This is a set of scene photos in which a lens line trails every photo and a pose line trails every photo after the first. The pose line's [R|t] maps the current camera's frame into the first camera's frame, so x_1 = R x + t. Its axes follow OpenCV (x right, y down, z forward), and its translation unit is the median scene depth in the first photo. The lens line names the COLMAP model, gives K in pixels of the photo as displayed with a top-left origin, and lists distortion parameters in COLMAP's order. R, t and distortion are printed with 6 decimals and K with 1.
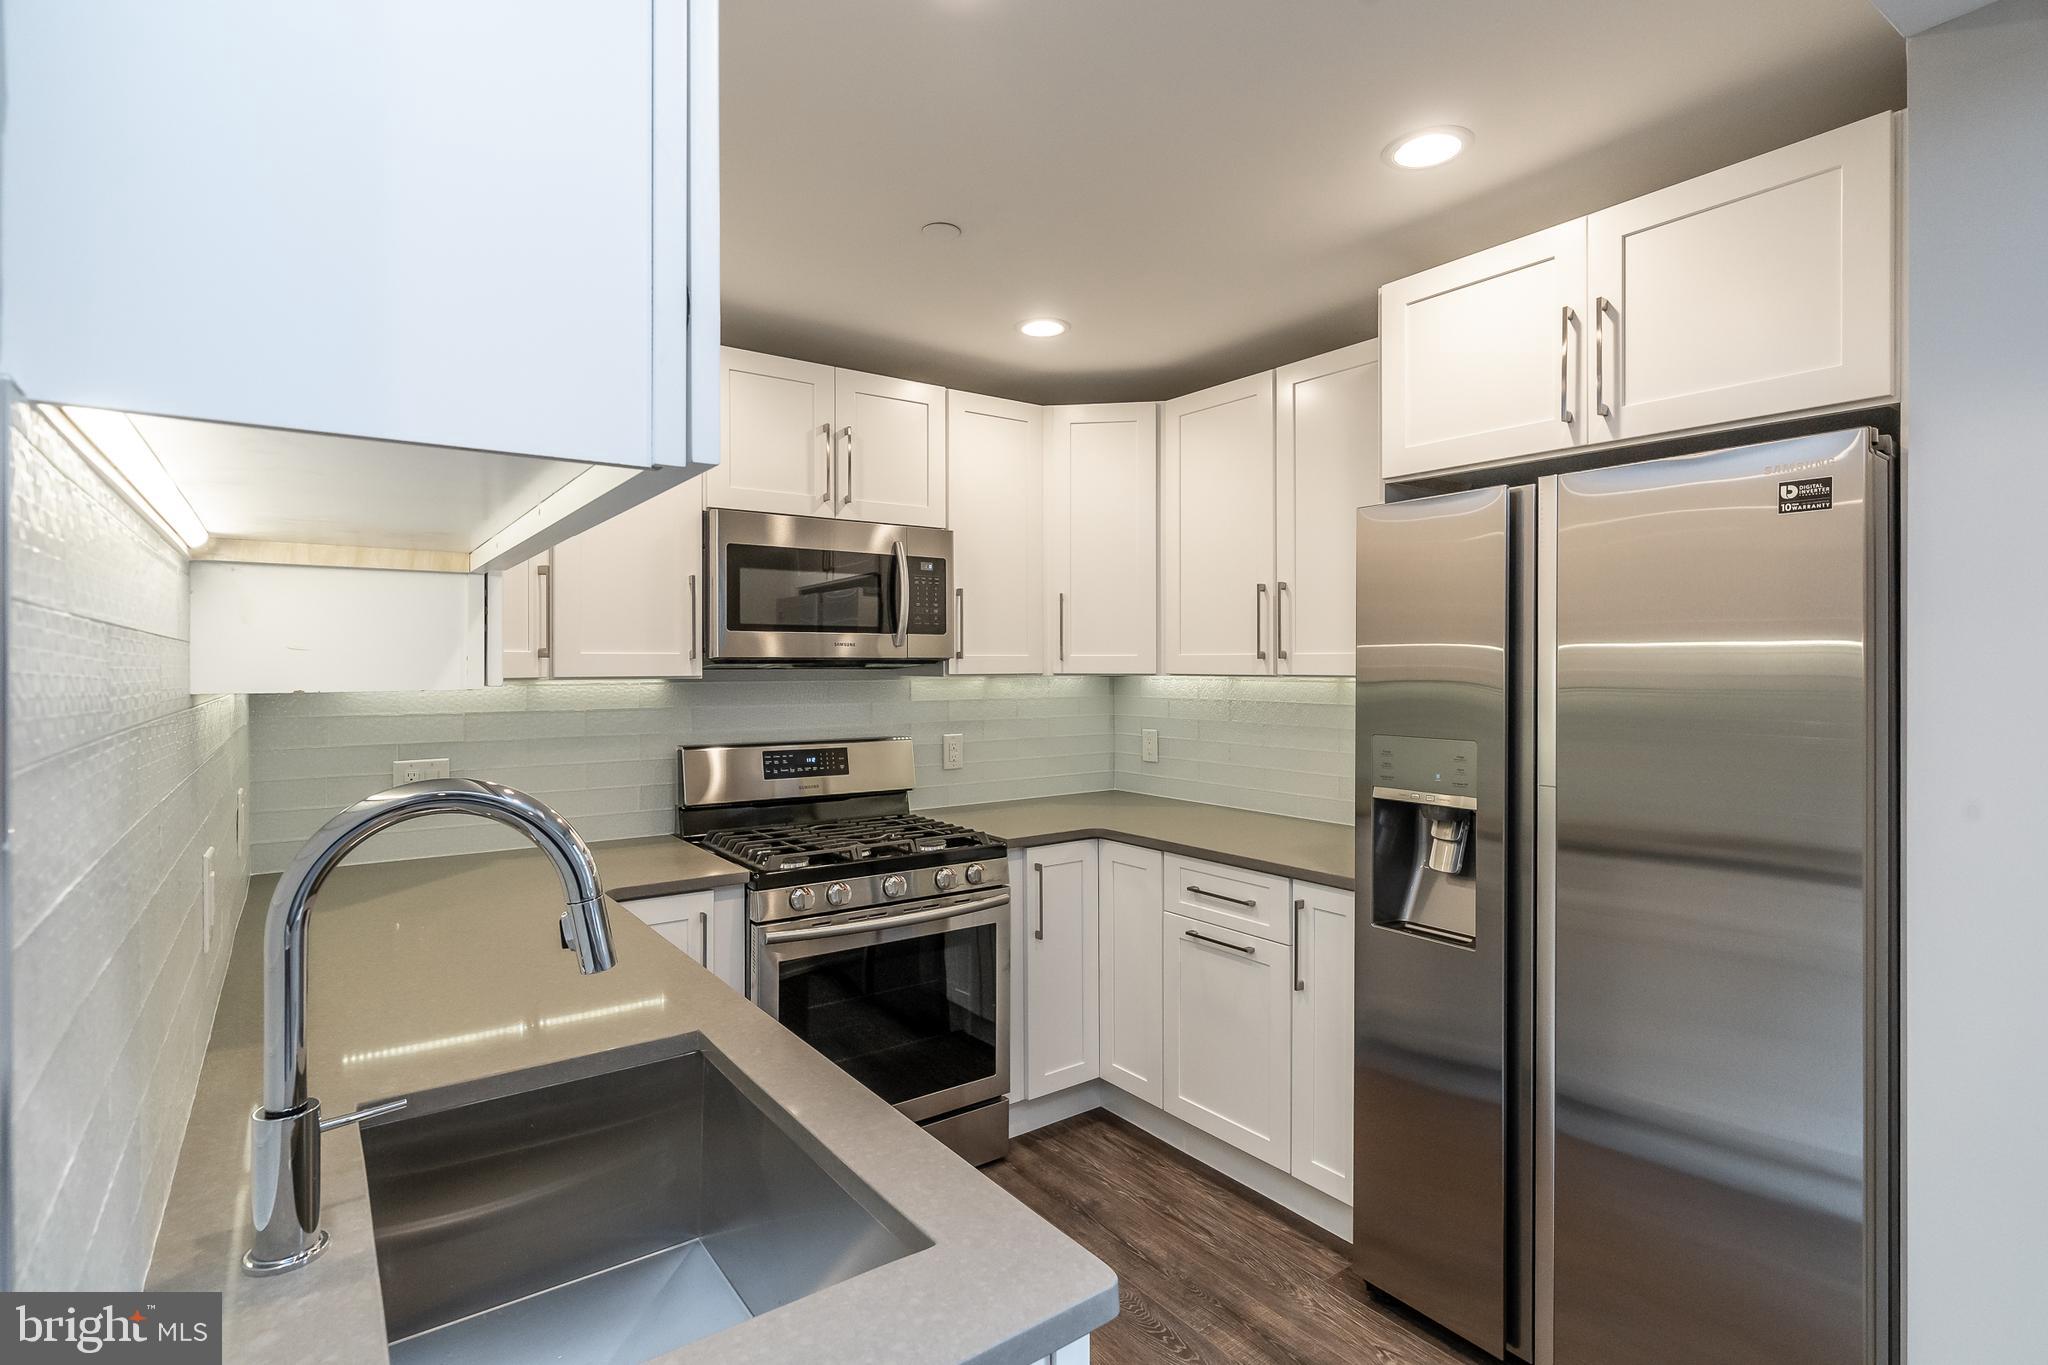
lens RADIAL K [[985.2, 0, 1022.1], [0, 985.2, 664.9], [0, 0, 1]] dist [-0.000780, 0.000114]
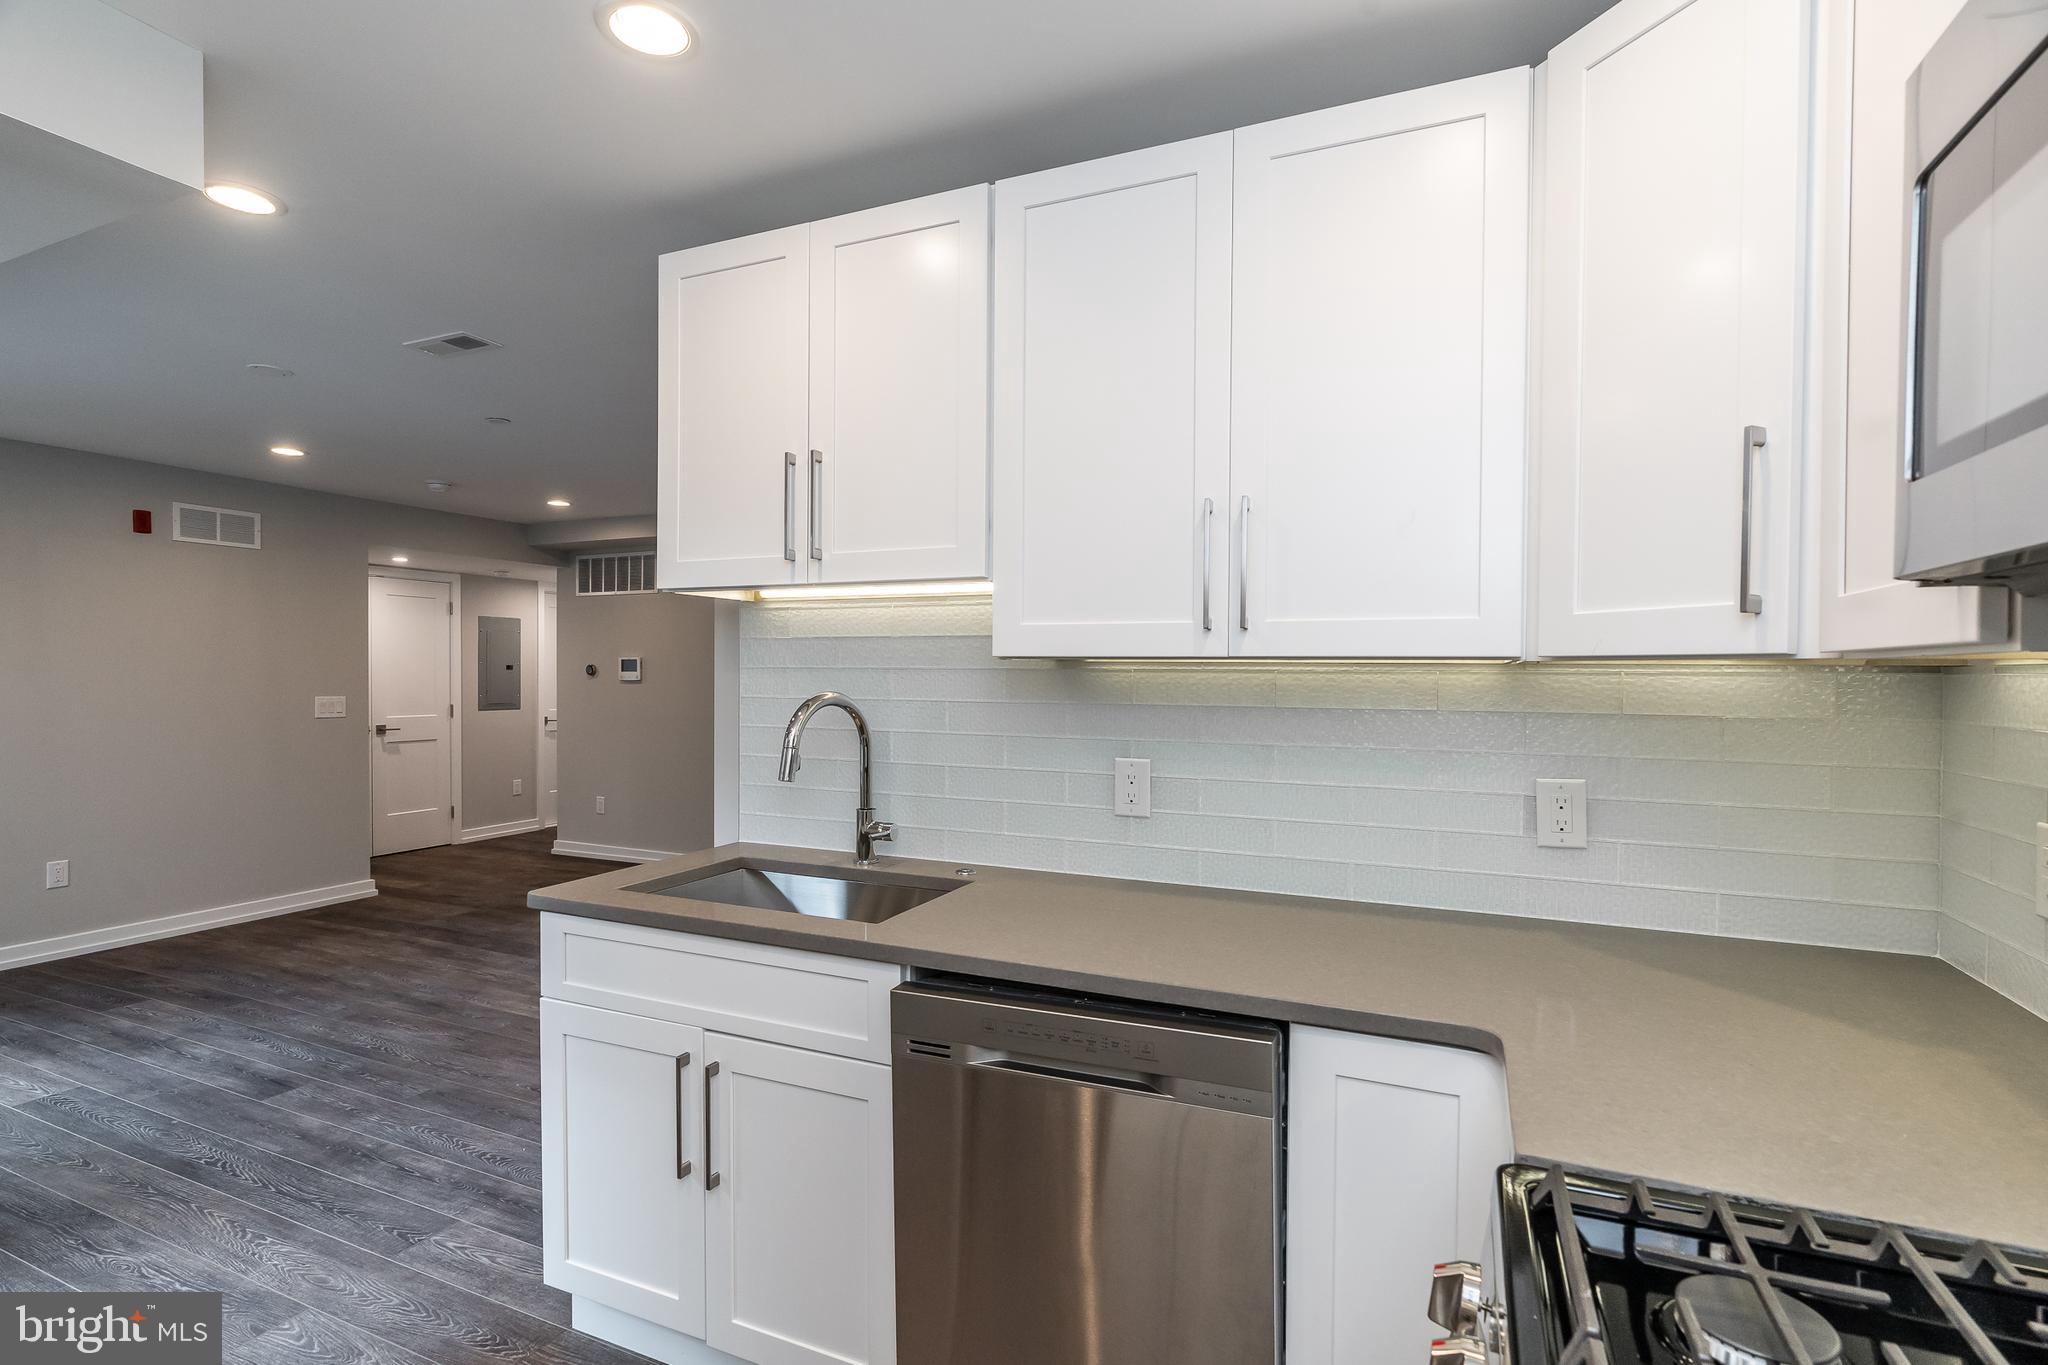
lens RADIAL K [[999.4, 0, 1024.0], [0, 999.4, 682.5], [0, 0, 1]] dist [0.000011, 0.000434]
pose [[-0.872301, 0.001544, -0.488967, 0.064100], [-0.003423, 0.999951, 0.009263, 0.020164], [0.488958, 0.009754, -0.872253, 1.023986]]
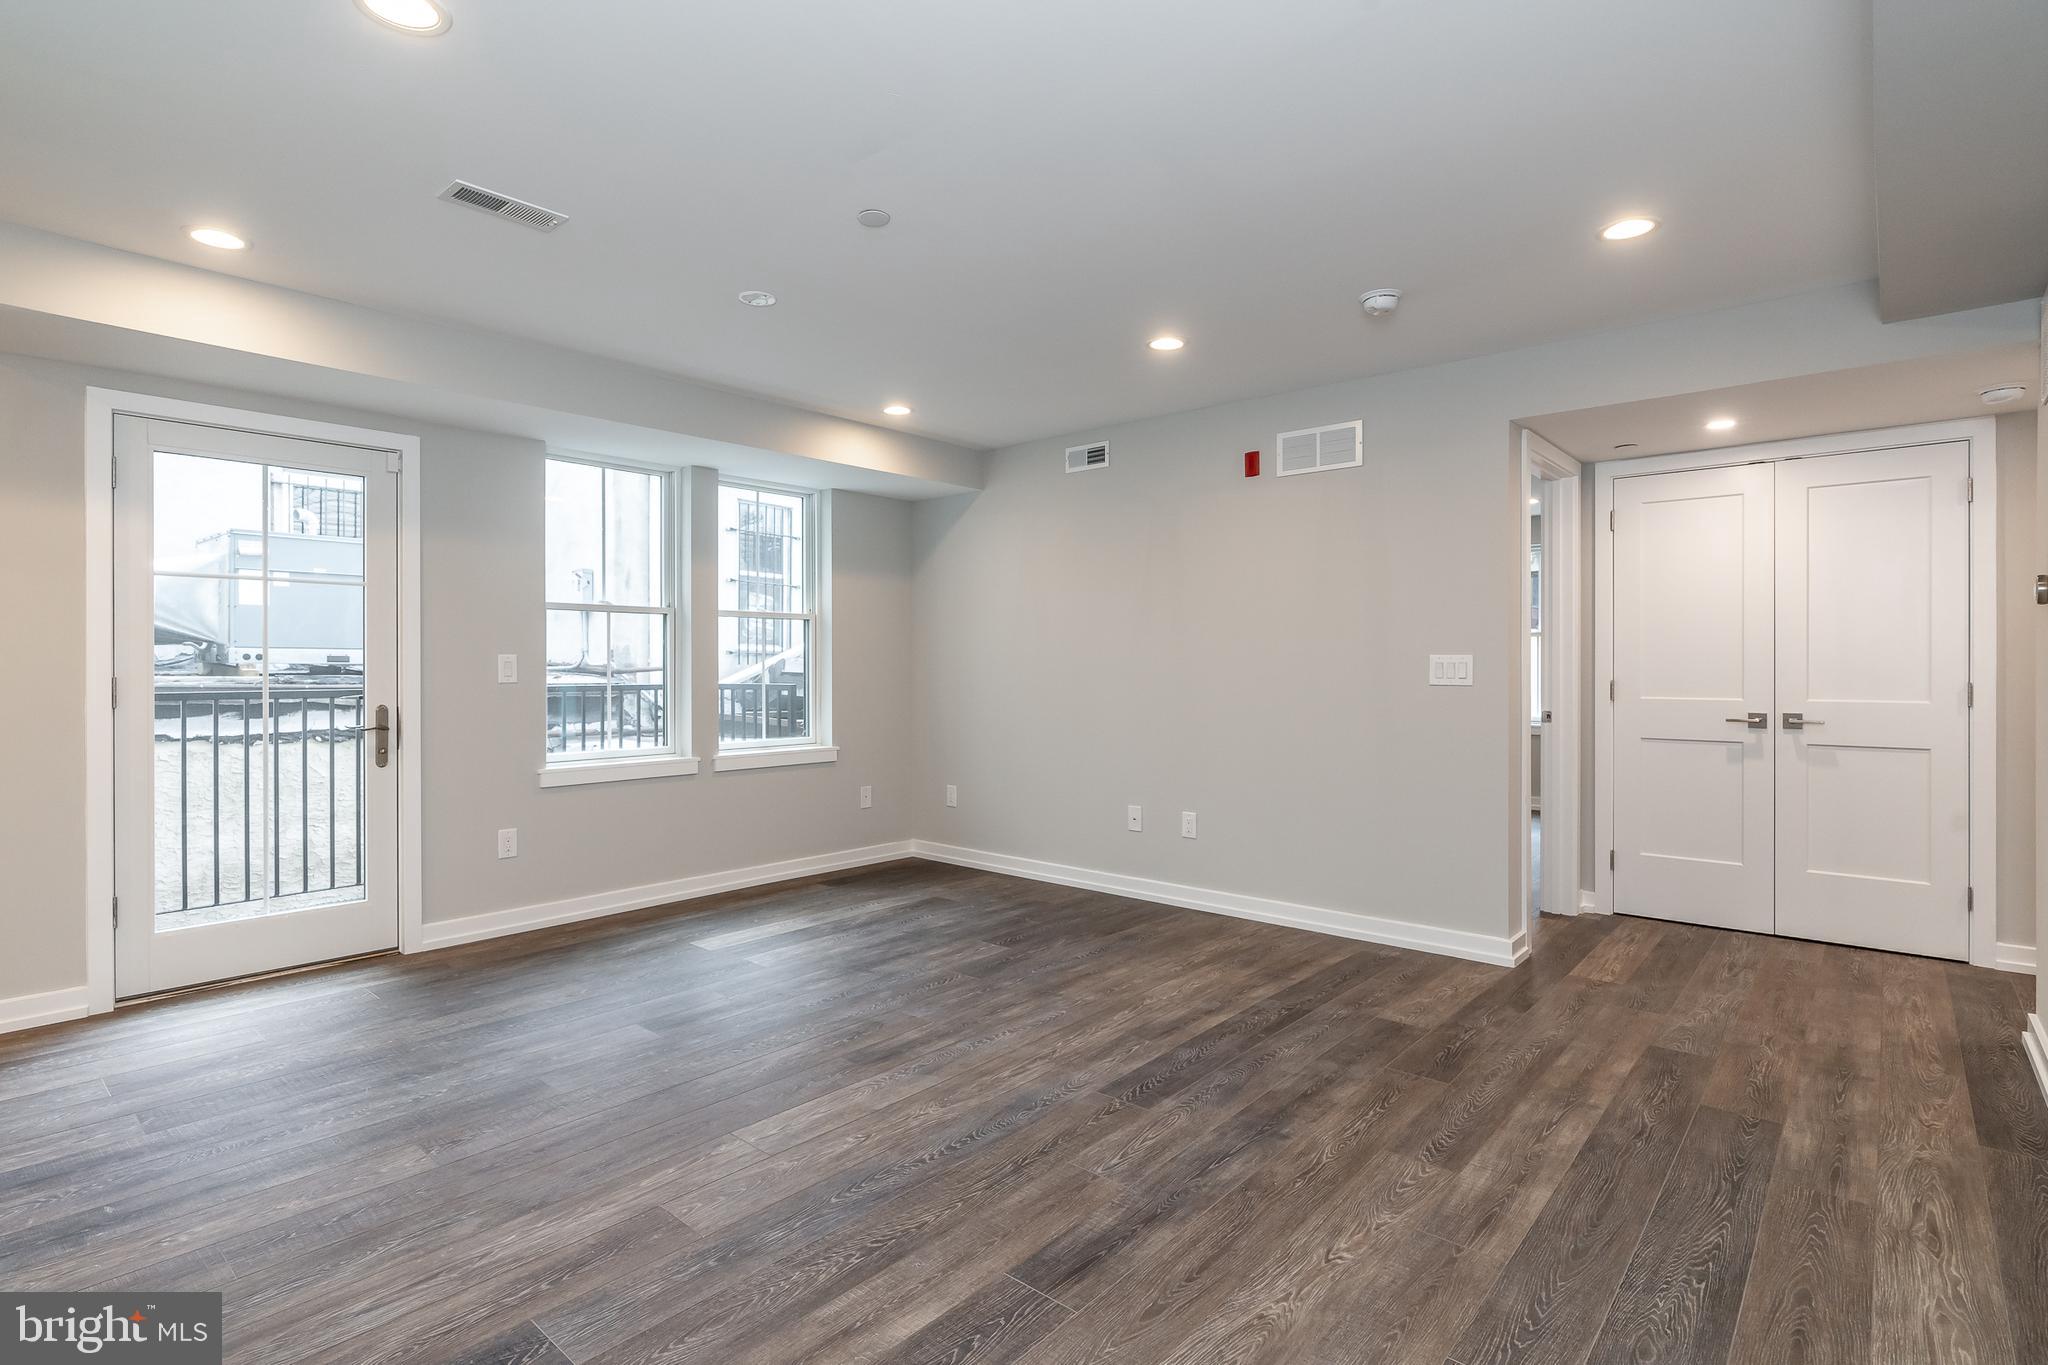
lens RADIAL K [[1002.7, 0, 1008.6], [0, 1002.7, 674.0], [0, 0, 1]] dist [-0.001616, -0.000082]
pose [[-0.212705, -0.006866, 0.977092, -0.915992], [0.000335, 0.999975, 0.007100, 0.085894], [-0.977116, 0.001838, -0.212697, -0.476538]]
